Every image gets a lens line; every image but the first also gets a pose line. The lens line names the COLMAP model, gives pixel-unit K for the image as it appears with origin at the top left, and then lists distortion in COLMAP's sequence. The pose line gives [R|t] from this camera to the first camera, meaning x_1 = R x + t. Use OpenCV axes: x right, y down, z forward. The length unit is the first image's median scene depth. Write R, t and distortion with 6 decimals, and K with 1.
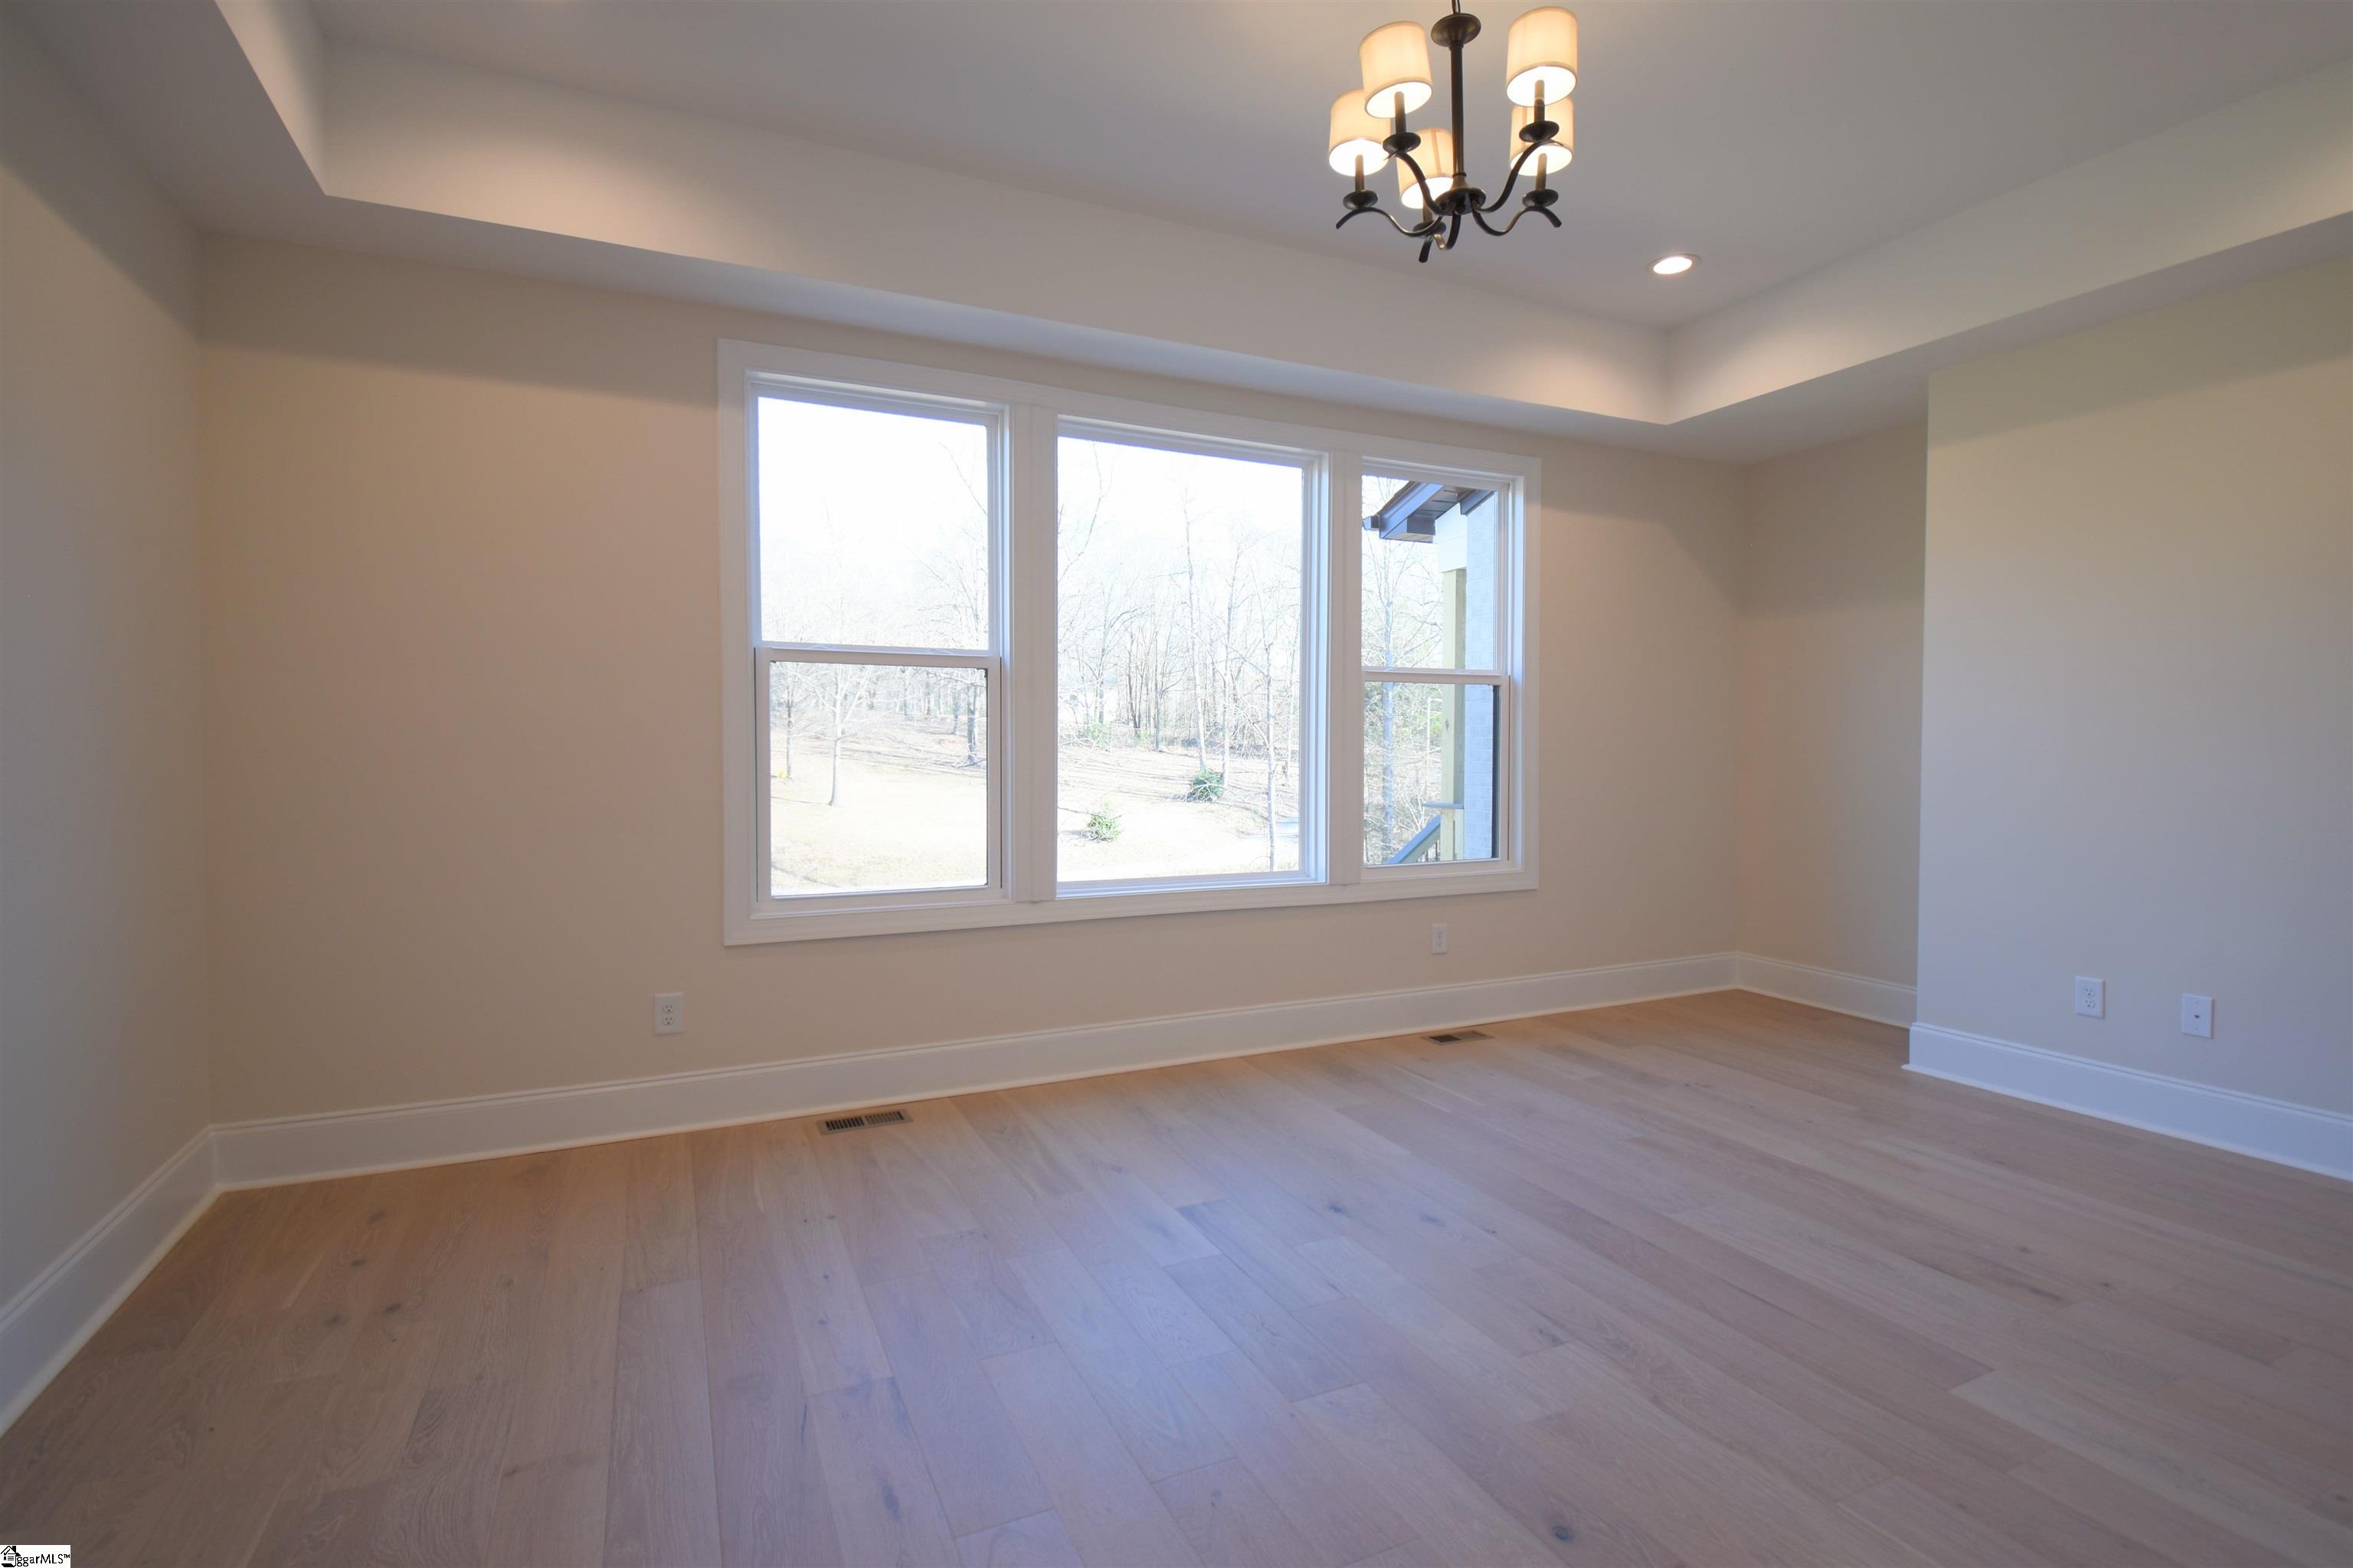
lens RADIAL K [[1133.3, 0, 1174.2], [0, 1133.3, 773.2], [0, 0, 1]] dist [-0.018104, -0.000969]
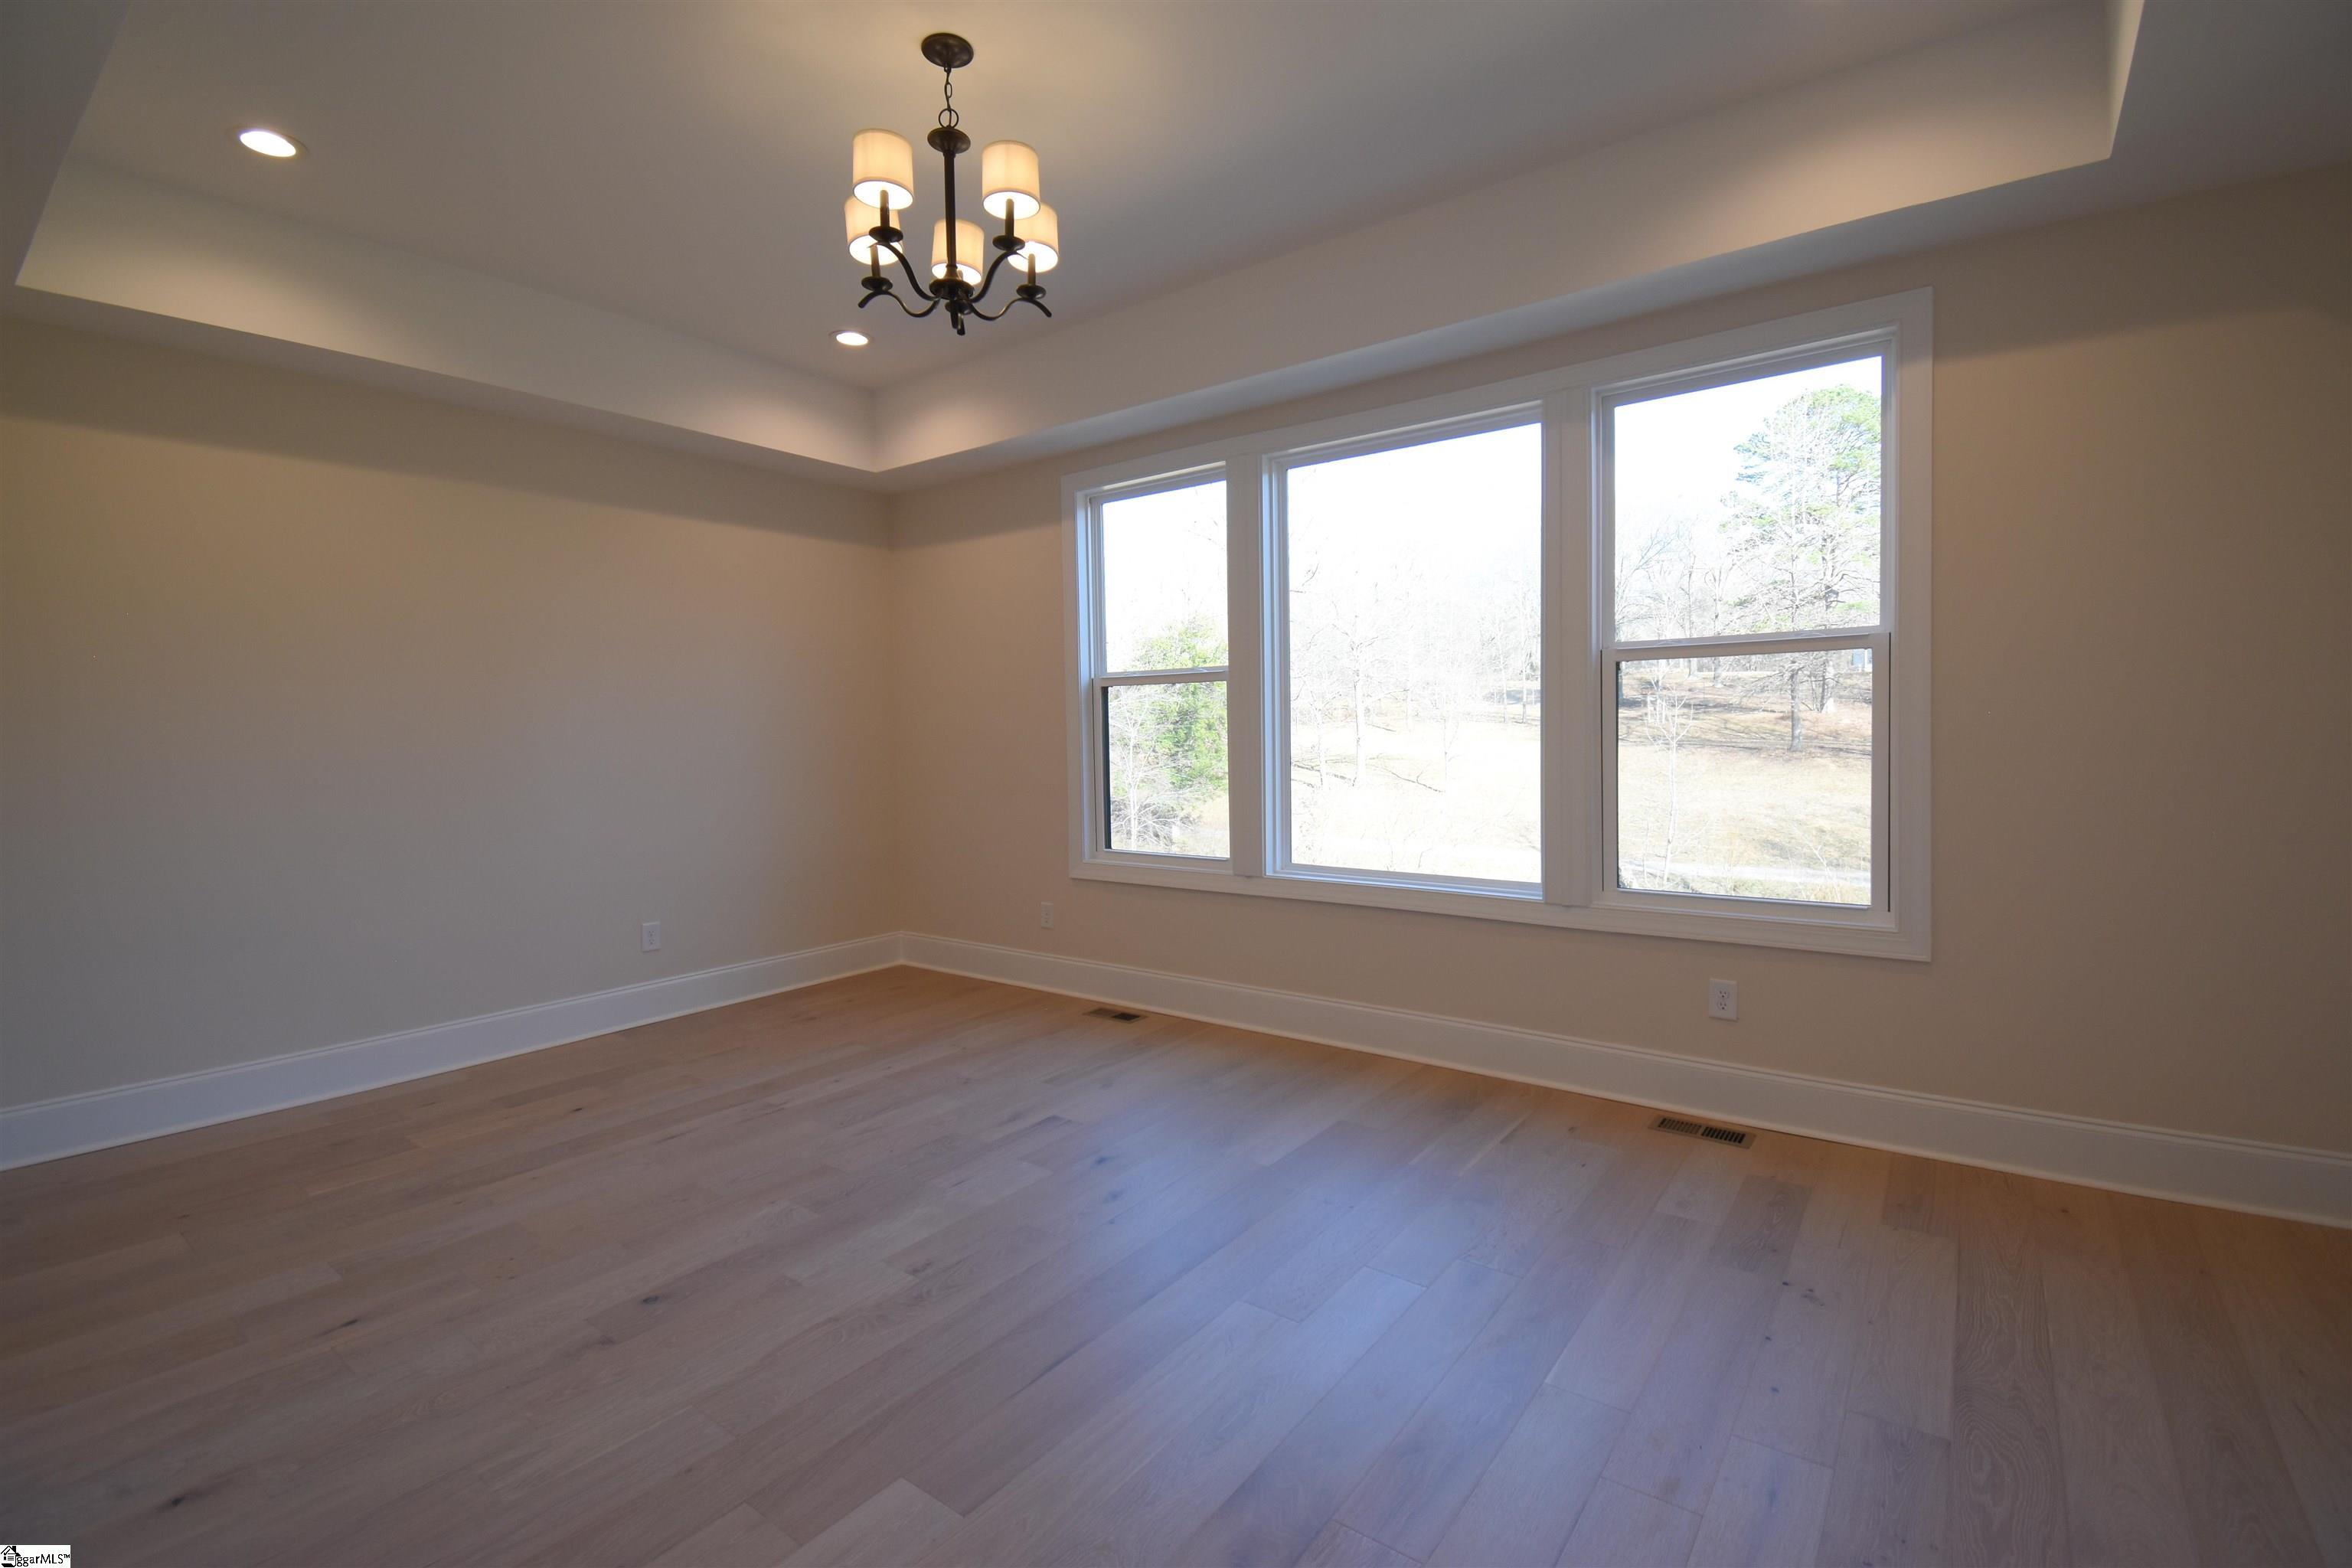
lens RADIAL K [[1052.2, 0, 1174.3], [0, 1052.2, 775.1], [0, 0, 1]] dist [-0.001463, -0.000160]
pose [[0.459305, 0.028270, -0.887829, 0.884747], [-0.005313, 0.999563, 0.029079, -0.026235], [0.888263, -0.008639, 0.459255, 0.464924]]
